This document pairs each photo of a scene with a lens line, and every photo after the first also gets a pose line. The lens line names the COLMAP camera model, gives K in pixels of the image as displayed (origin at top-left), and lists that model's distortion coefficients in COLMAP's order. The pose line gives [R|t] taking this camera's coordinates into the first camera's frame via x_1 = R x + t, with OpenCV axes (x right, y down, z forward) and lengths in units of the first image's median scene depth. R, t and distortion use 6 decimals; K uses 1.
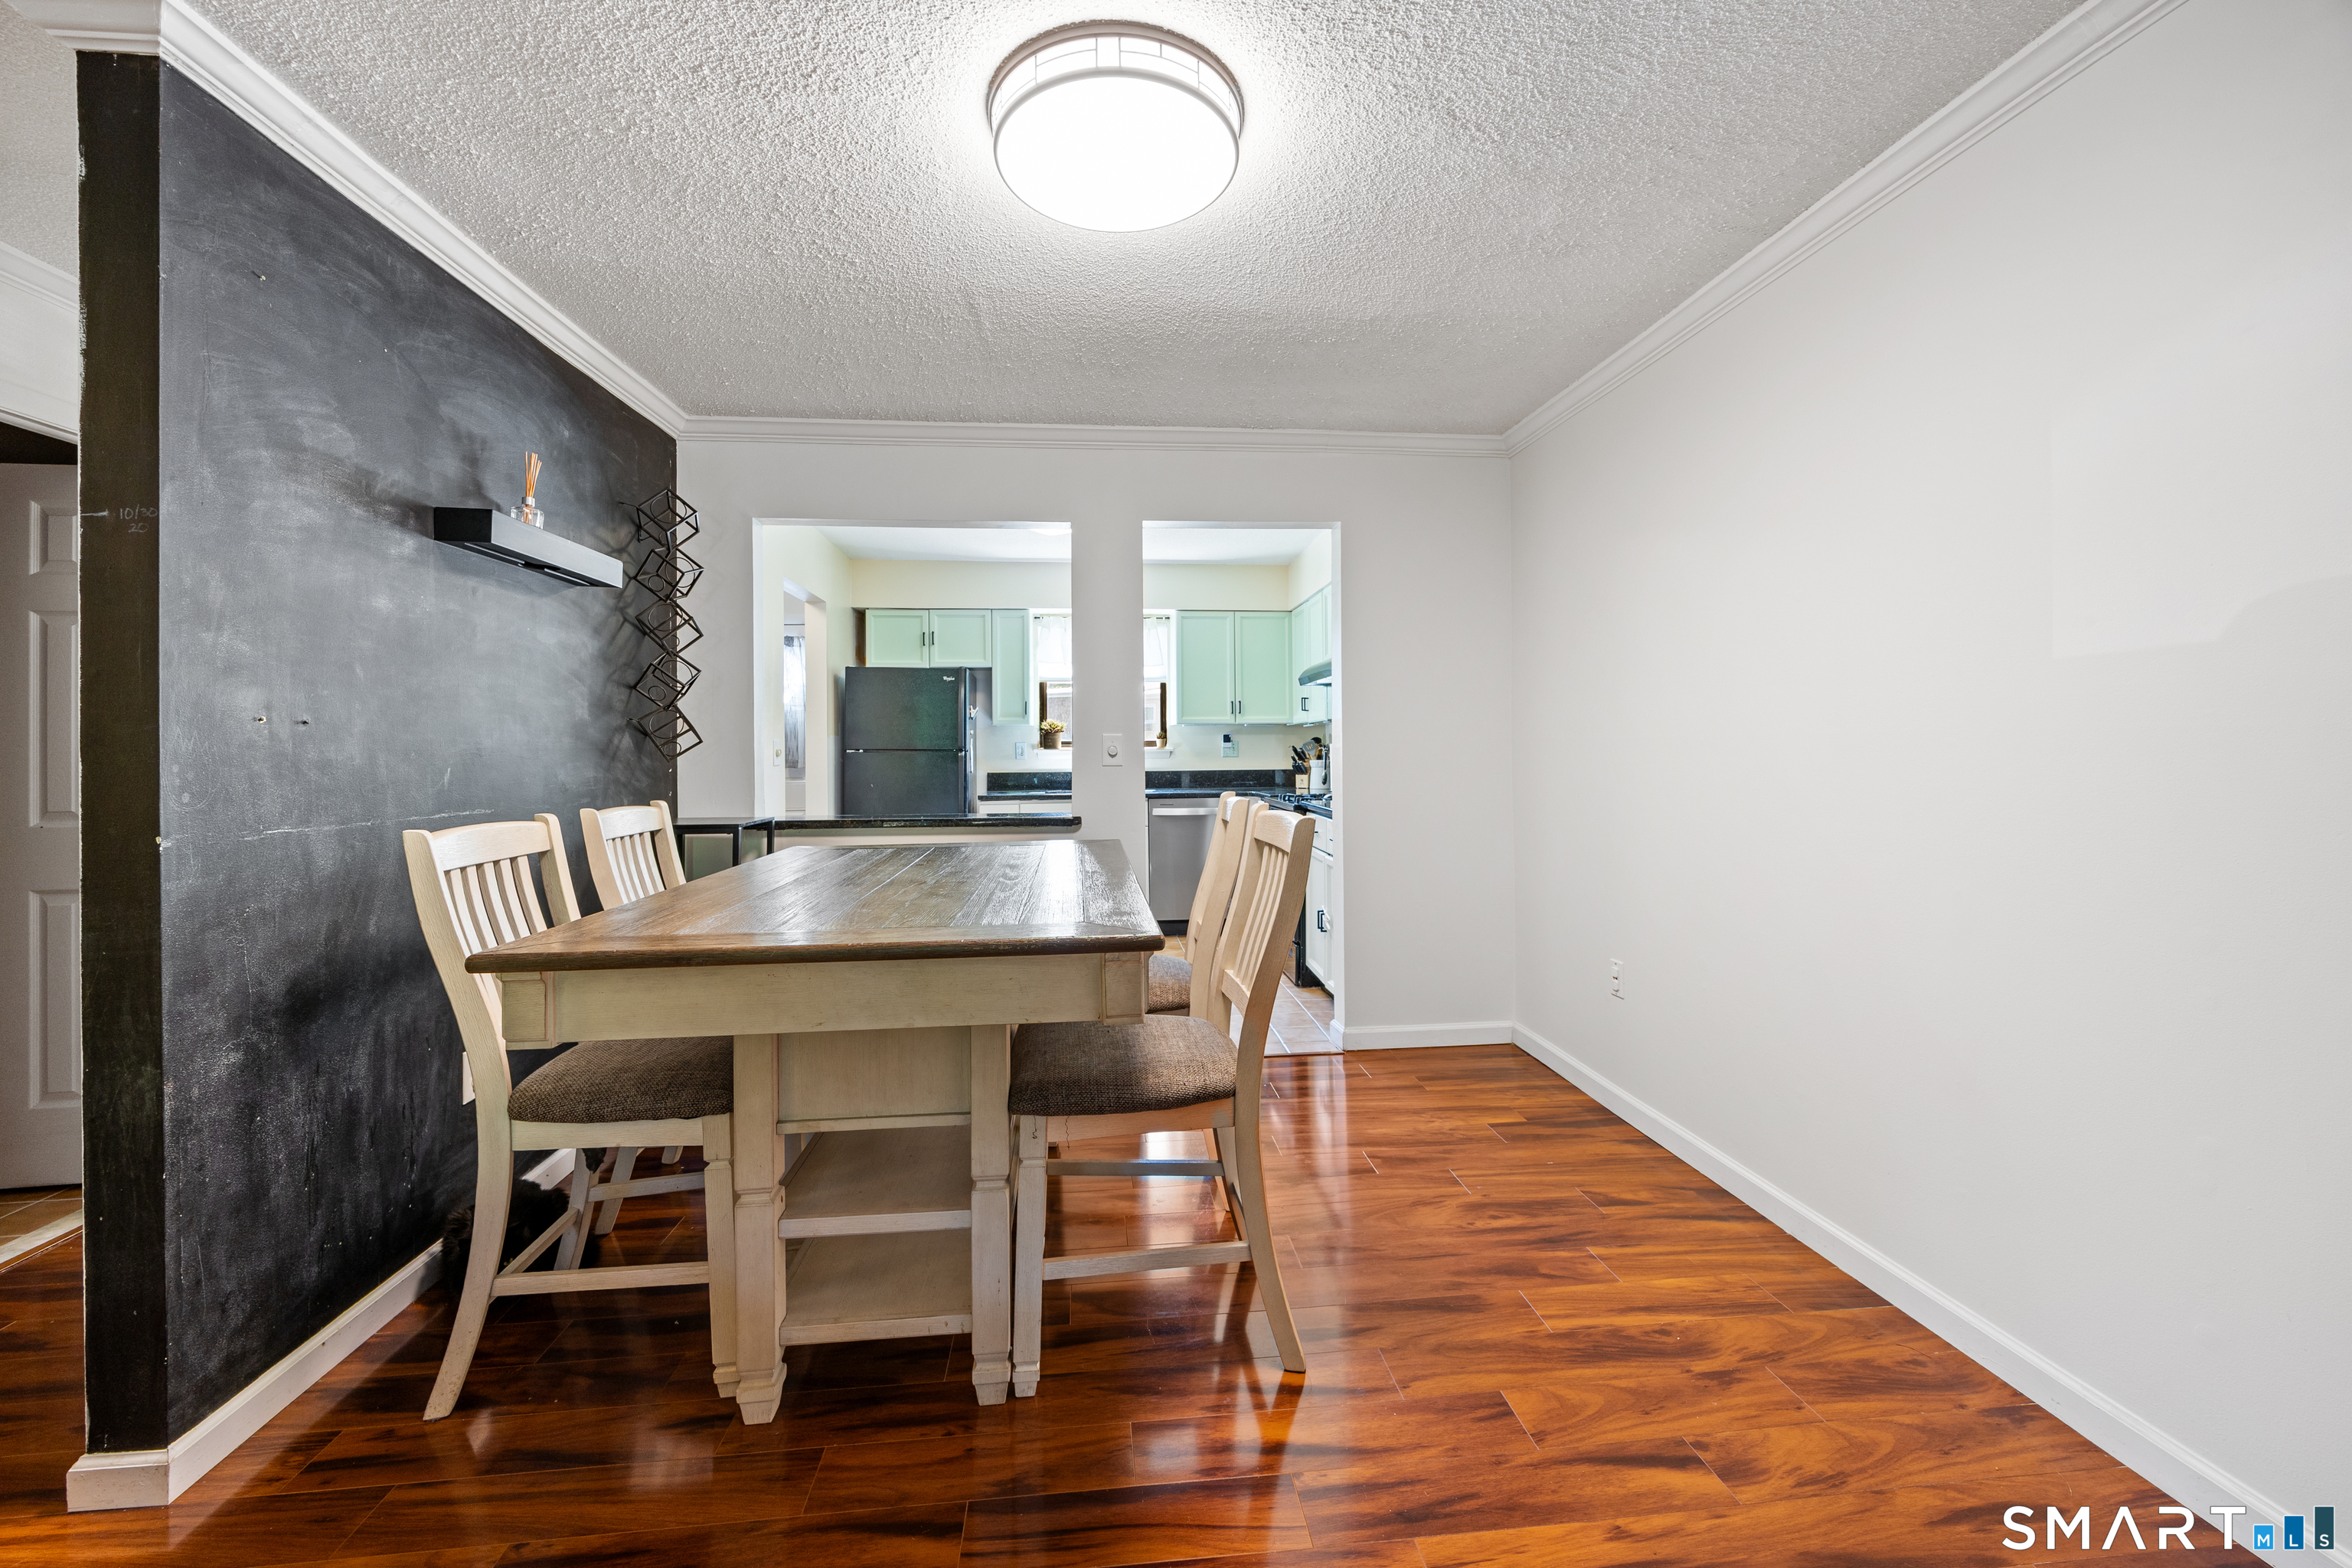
lens RADIAL K [[920.4, 0, 1174.5], [0, 920.4, 741.2], [0, 0, 1]] dist [0.000958, 0.000358]
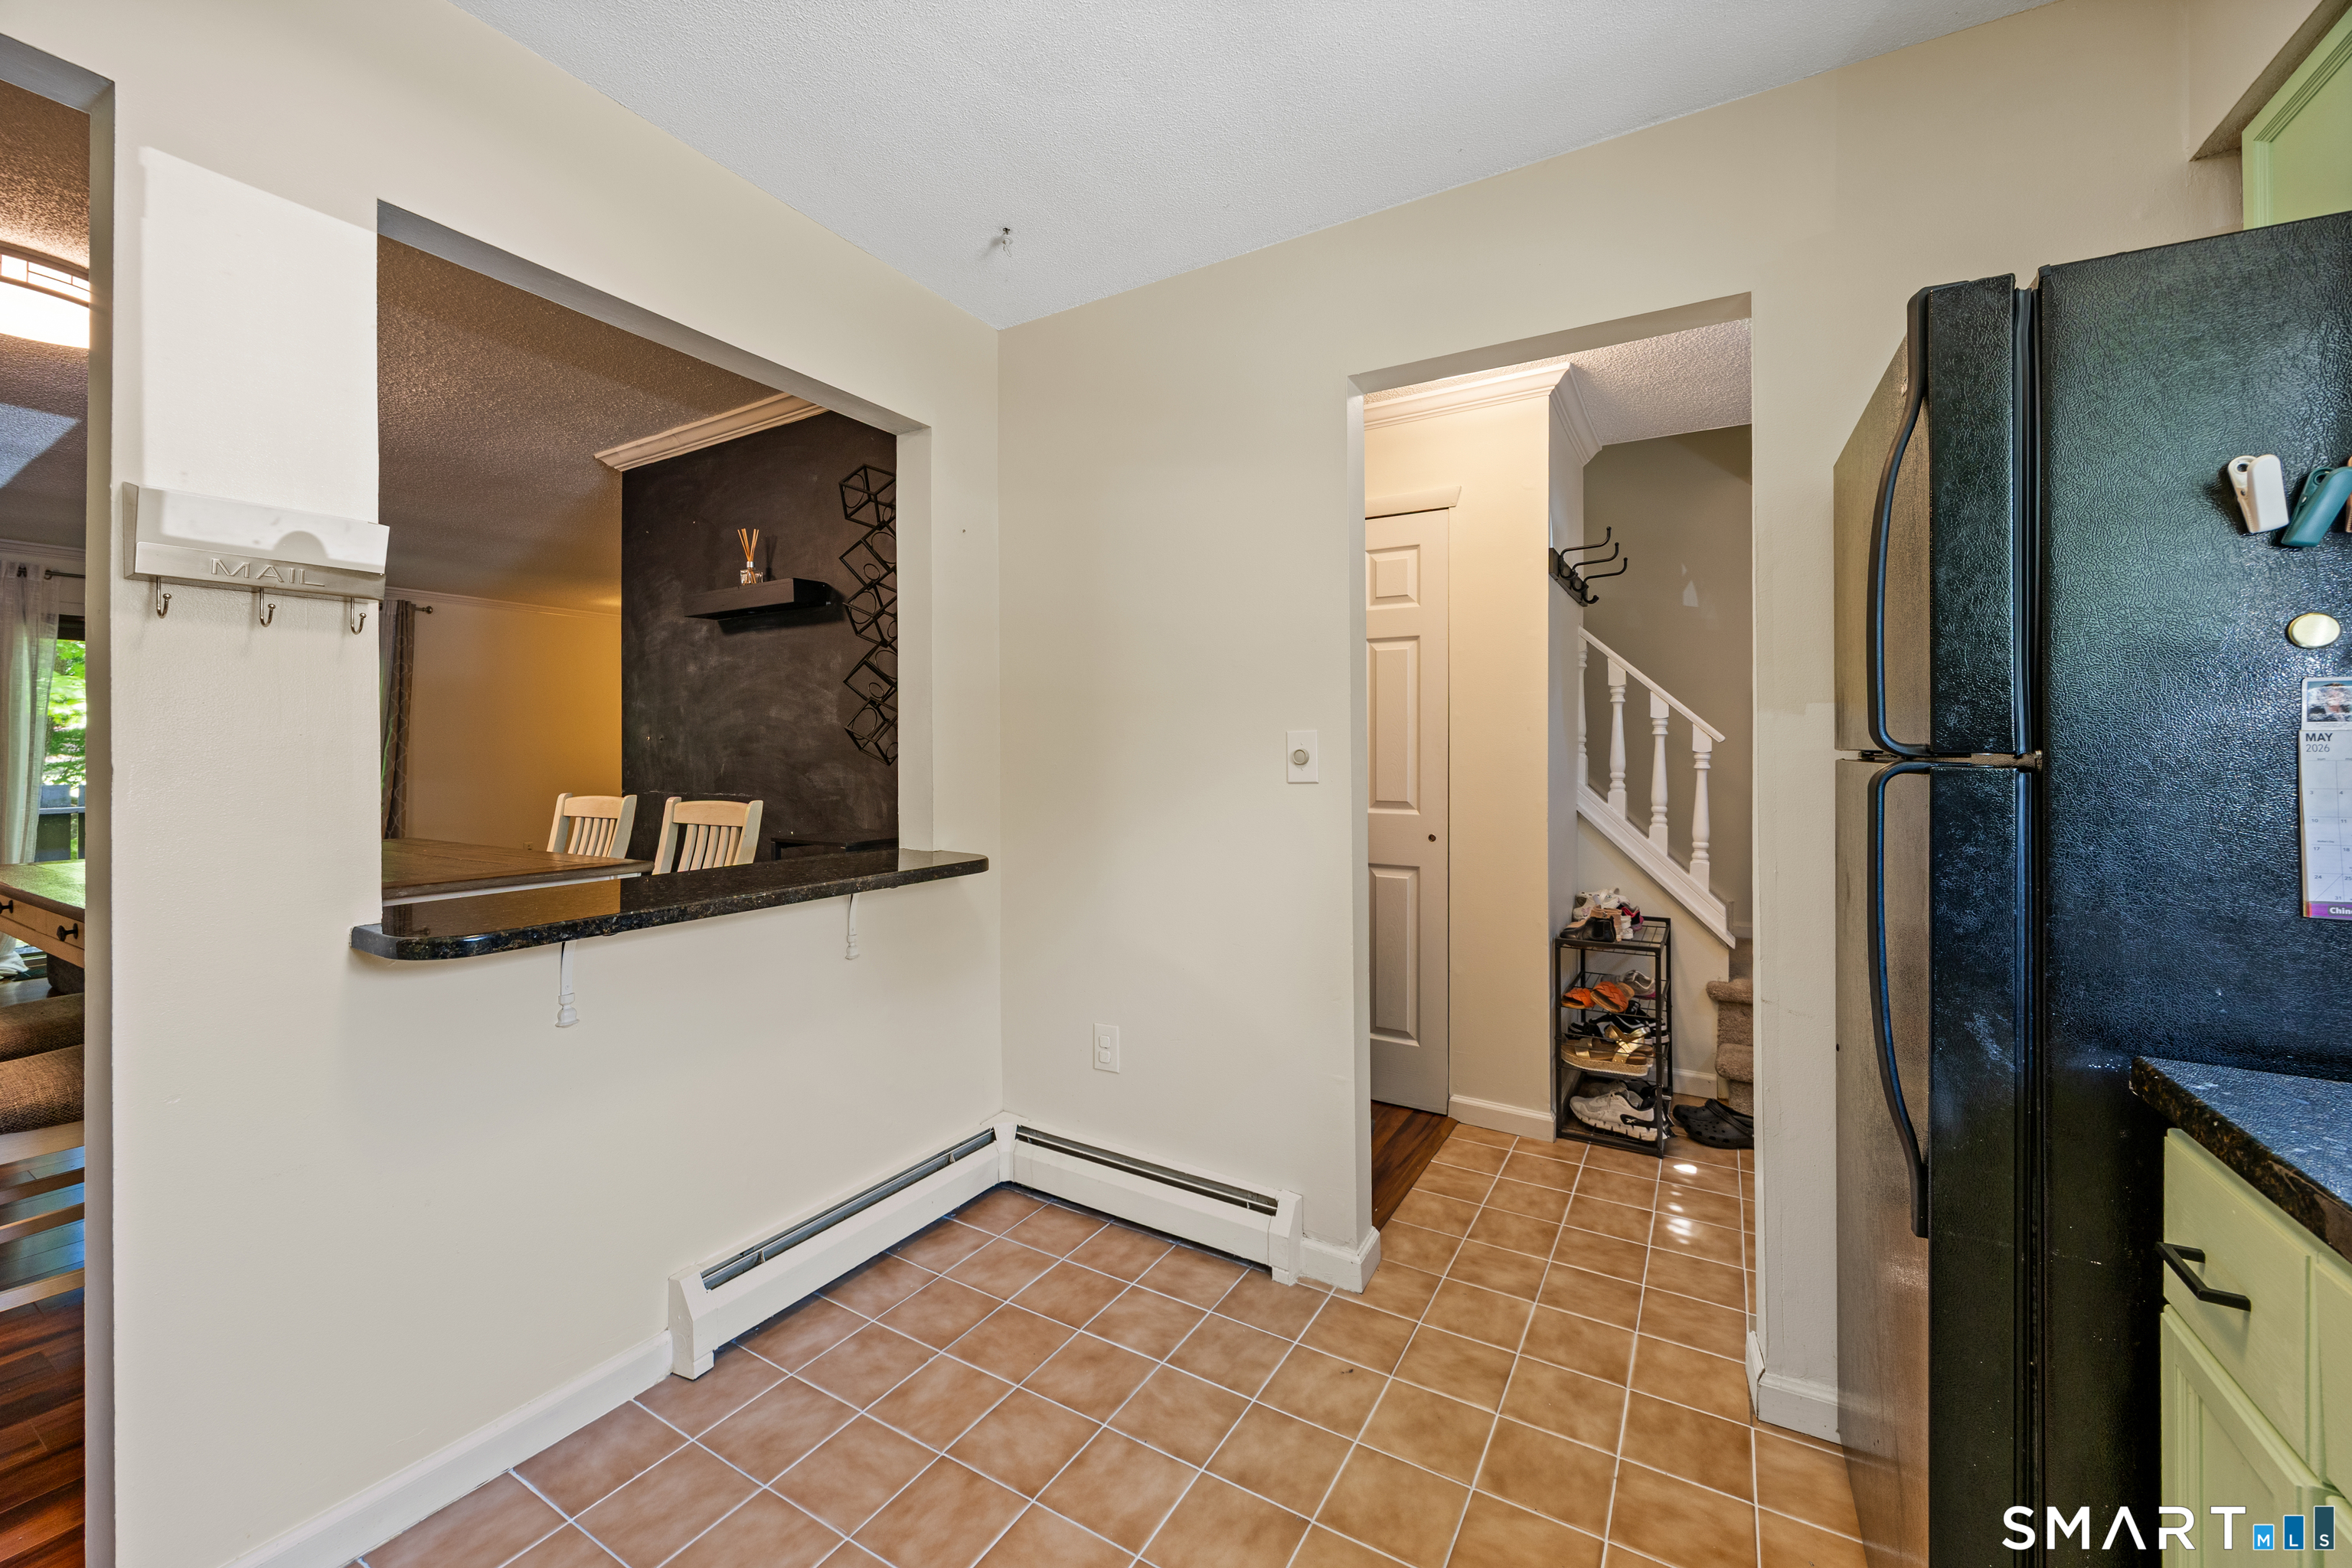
lens RADIAL K [[920.4, 0, 1174.9], [0, 920.4, 760.5], [0, 0, 1]] dist [0.000958, 0.000358]
pose [[-0.601159, 0.009884, -0.799069, -0.010281], [0.009864, 0.999939, 0.004948, 0.024013], [0.799069, -0.004907, -0.601220, 2.650425]]
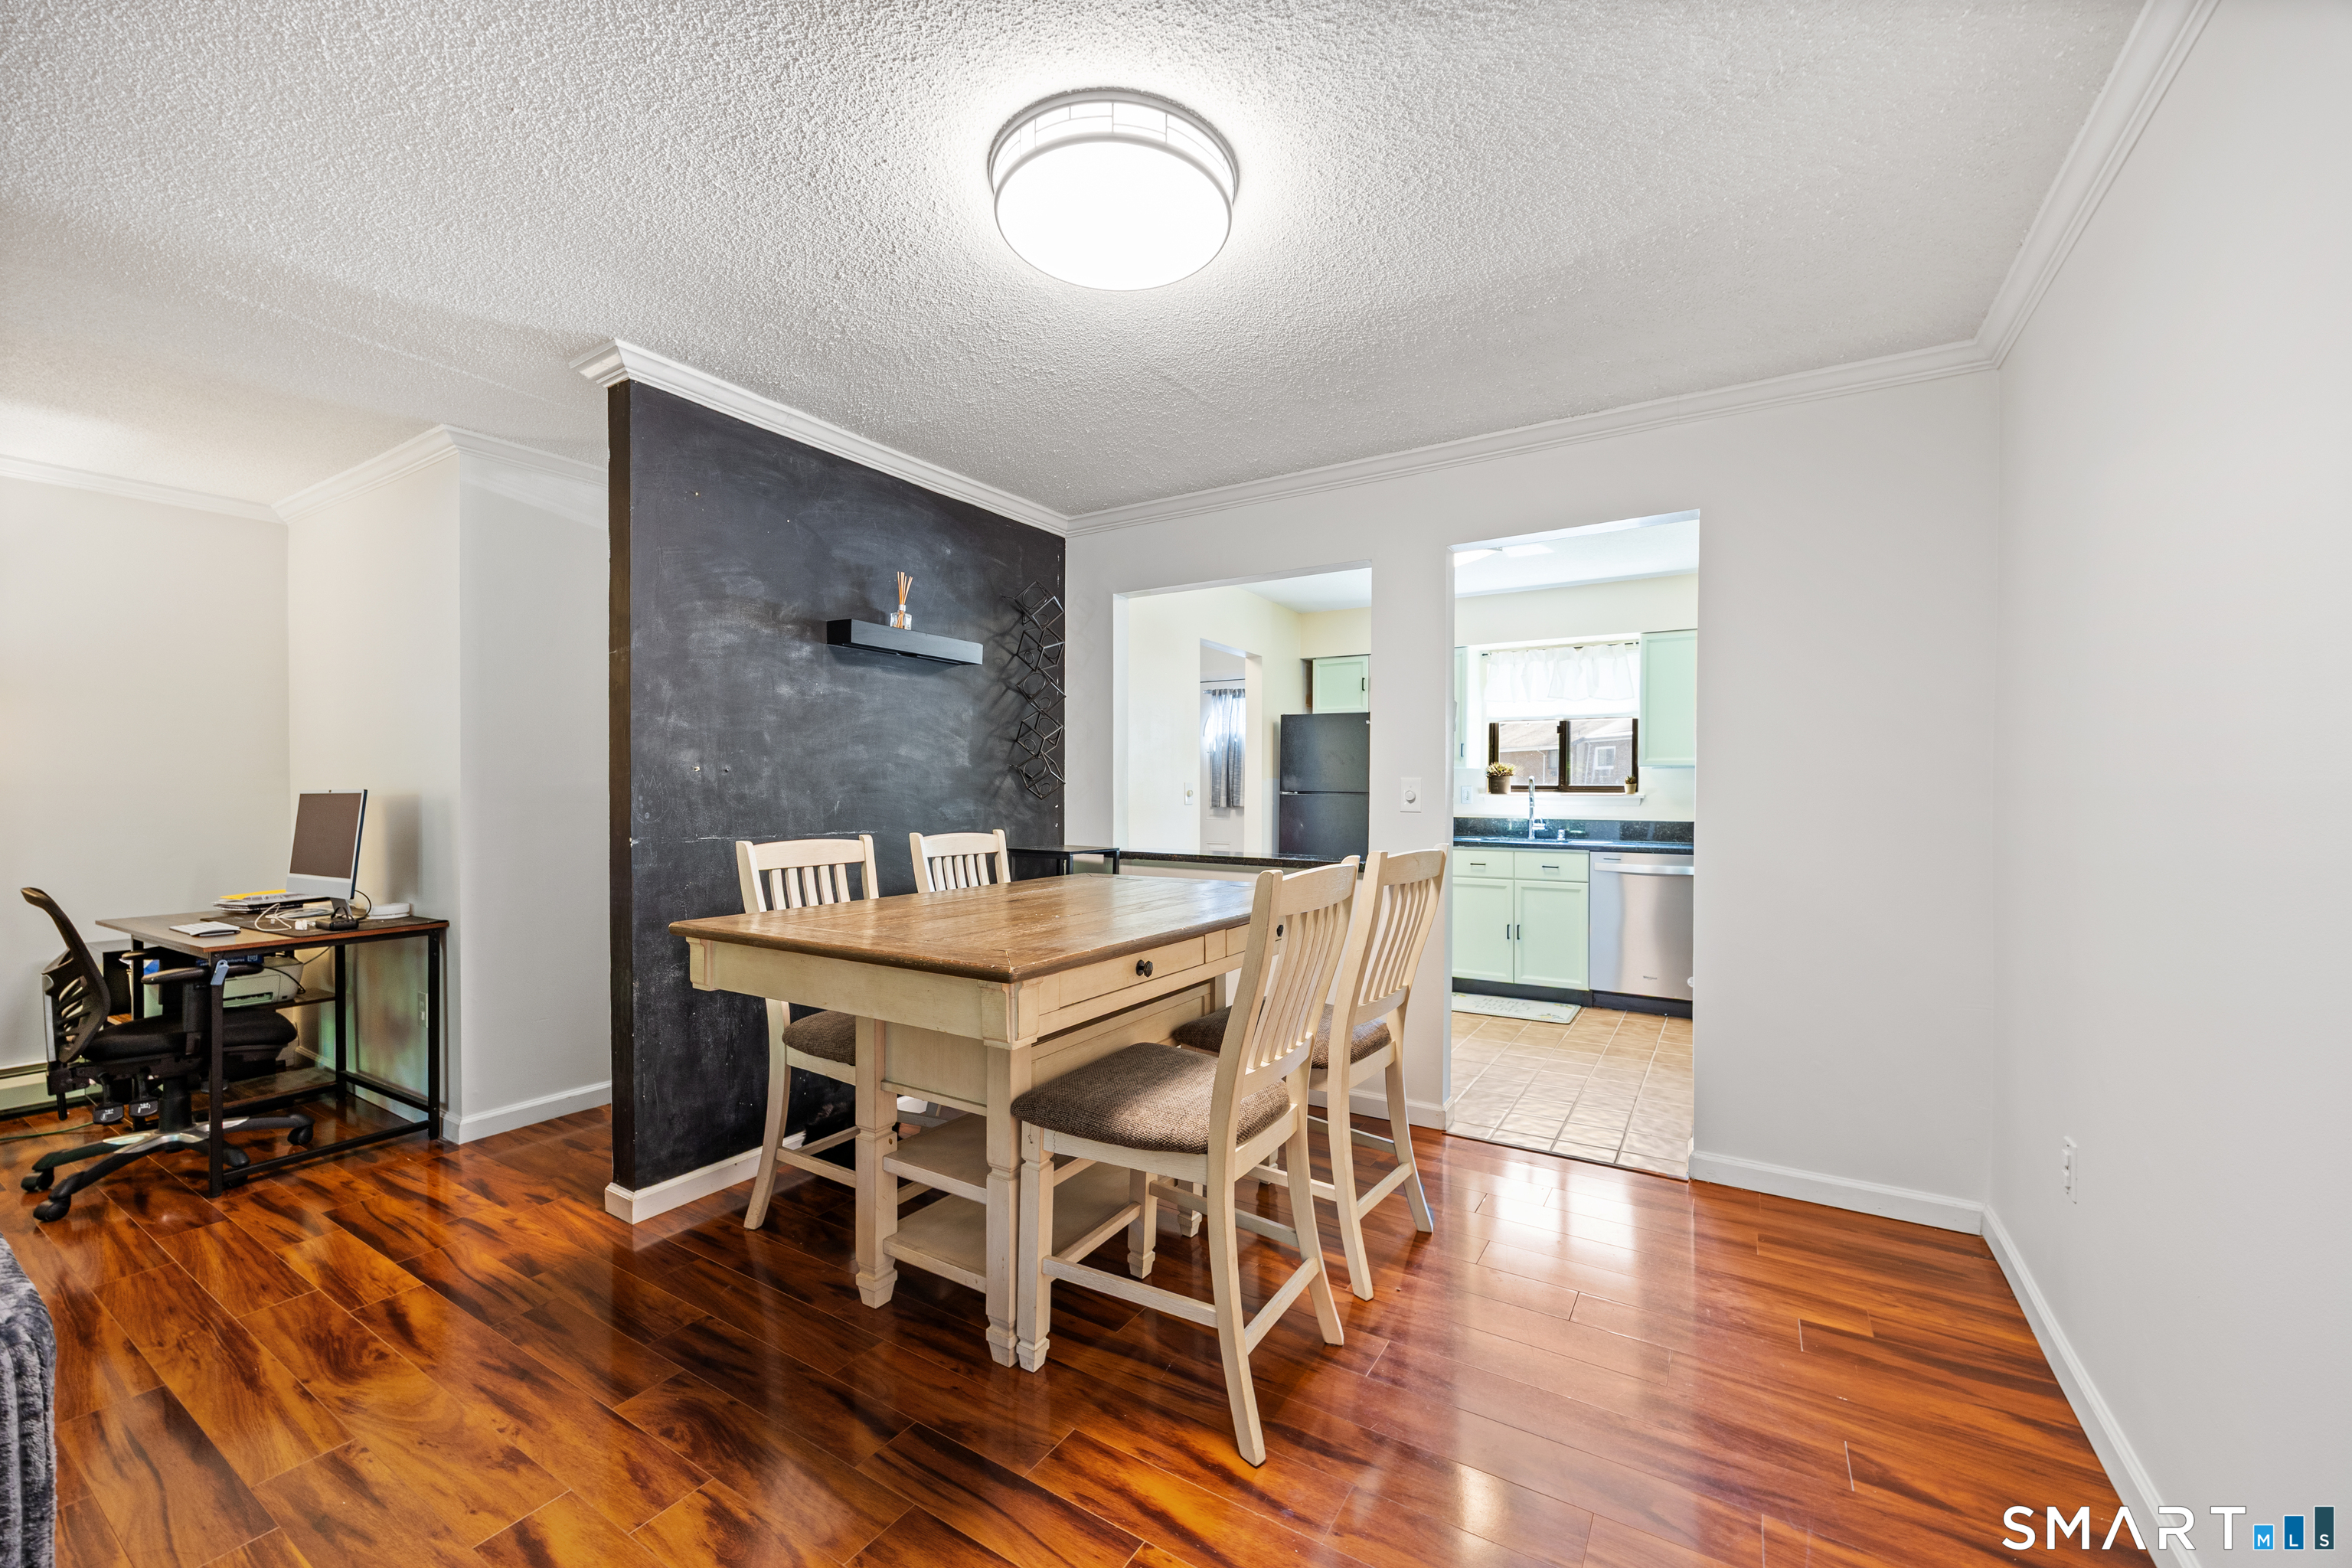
lens RADIAL K [[920.4, 0, 1184.5], [0, 920.4, 795.9], [0, 0, 1]] dist [0.000958, 0.000358]
pose [[0.795161, 0.015414, -0.606203, 0.545036], [-0.007018, 0.999844, 0.016218, -0.006374], [0.606358, -0.008642, 0.795145, 0.189277]]
